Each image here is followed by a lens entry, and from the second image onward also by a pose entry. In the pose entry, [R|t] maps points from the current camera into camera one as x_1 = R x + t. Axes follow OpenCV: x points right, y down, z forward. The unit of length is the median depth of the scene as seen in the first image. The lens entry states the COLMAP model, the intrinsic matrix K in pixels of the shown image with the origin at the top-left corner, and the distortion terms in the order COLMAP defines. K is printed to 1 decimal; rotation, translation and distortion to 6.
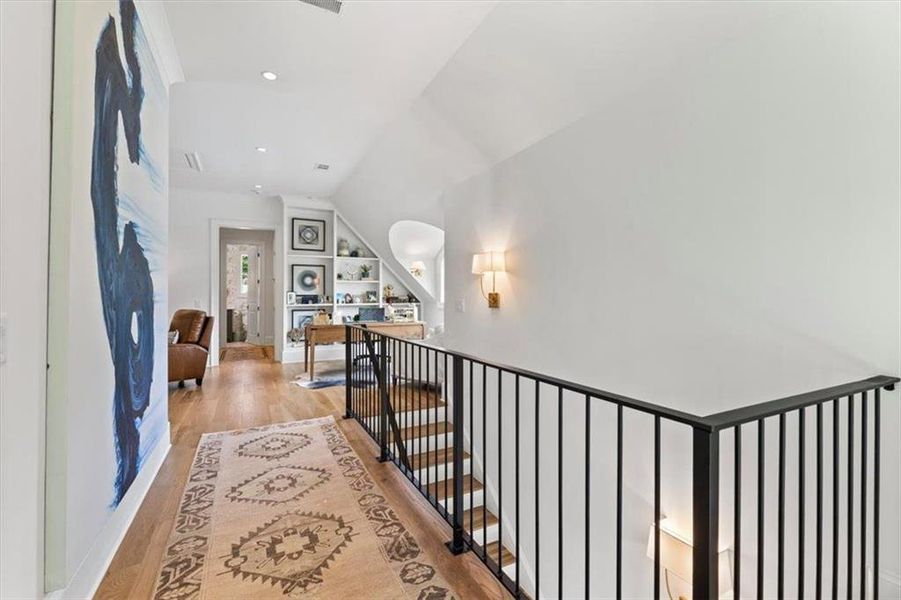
lens RADIAL K [[399.4, 0, 450.4], [0, 399.4, 293.0], [0, 0, 1]] dist [-0.000656, -0.000227]
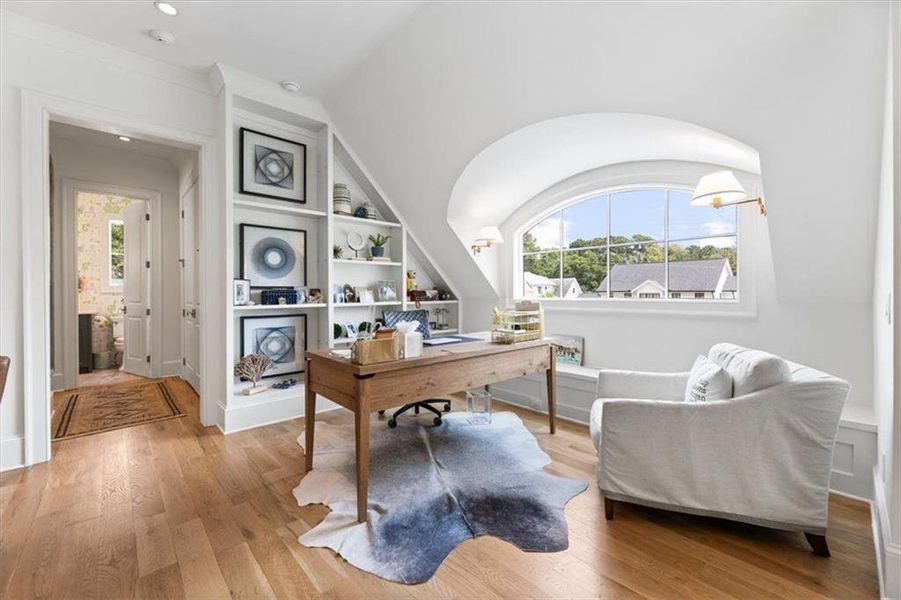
lens RADIAL K [[368.4, 0, 450.7], [0, 368.4, 294.2], [0, 0, 1]] dist [-0.000687, 0.000110]
pose [[0.963179, -0.002367, 0.268850, -0.267364], [-0.000811, 0.999931, 0.011708, 0.009219], [-0.268859, -0.011495, 0.963111, 0.492801]]
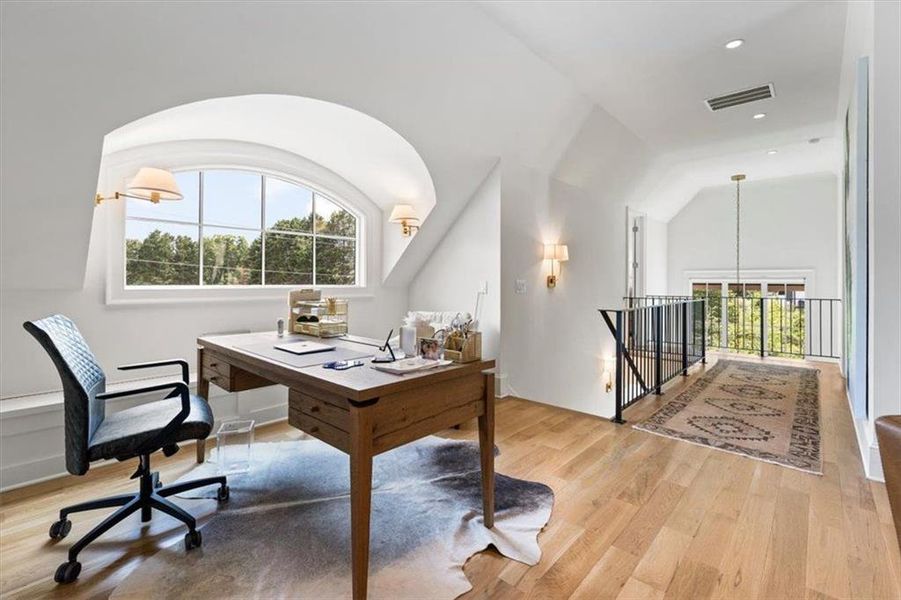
lens RADIAL K [[406.9, 0, 448.2], [0, 406.9, 279.7], [0, 0, 1]] dist [-0.001045, -0.000197]
pose [[-0.354410, 0.003976, 0.935082, -0.490847], [-0.013066, 0.999872, -0.009203, 0.014214], [-0.934999, -0.015479, -0.354313, 0.868215]]
